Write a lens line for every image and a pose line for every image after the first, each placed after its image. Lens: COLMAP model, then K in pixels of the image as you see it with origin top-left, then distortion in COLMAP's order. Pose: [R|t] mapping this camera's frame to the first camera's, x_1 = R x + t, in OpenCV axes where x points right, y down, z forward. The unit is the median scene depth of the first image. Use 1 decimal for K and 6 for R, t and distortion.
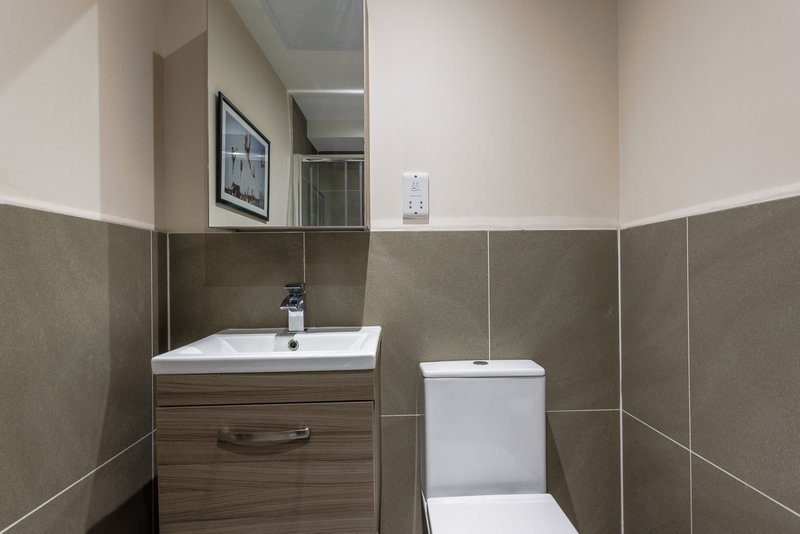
lens RADIAL K [[409.5, 0, 399.3], [0, 409.5, 270.9], [0, 0, 1]] dist [0.004907, 0.001153]
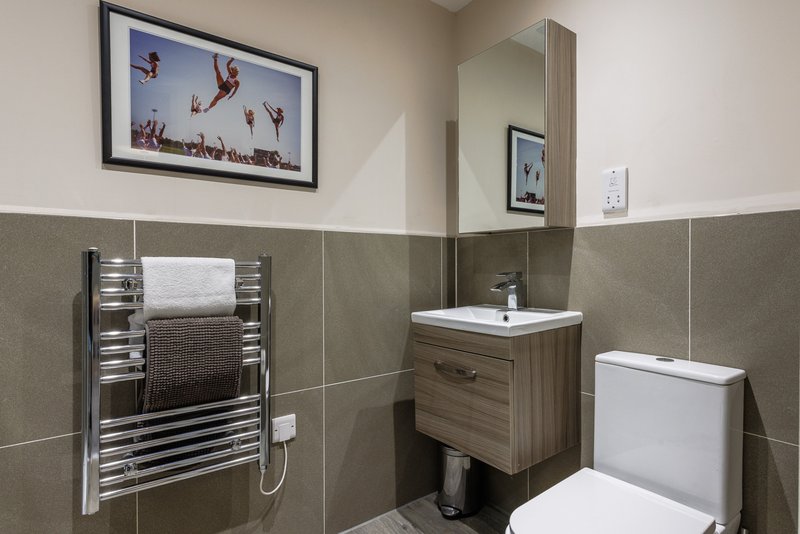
lens RADIAL K [[422.6, 0, 432.5], [0, 422.6, 267.3], [0, 0, 1]] dist [-0.002092, -0.000389]
pose [[0.611987, 0.009407, -0.790812, 0.645594], [0.000067, 0.999929, 0.011946, -0.001636], [0.790868, -0.007364, 0.611943, -0.023034]]
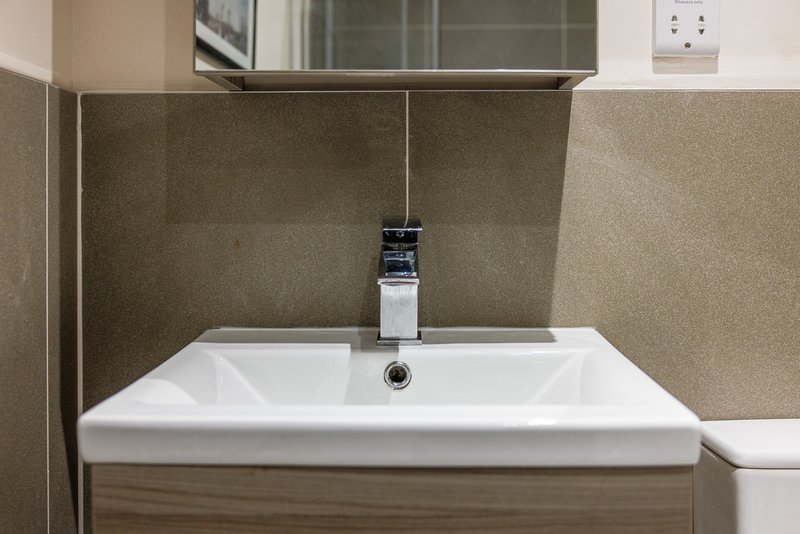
lens RADIAL K [[790.9, 0, 399.3], [0, 790.9, 200.3], [0, 0, 1]] dist [-0.004310, -0.014231]
pose [[0.998605, 0.011357, -0.051564, -0.209705], [-0.011142, 0.999928, 0.004461, 0.009584], [0.051611, -0.003880, 0.998660, 0.232044]]
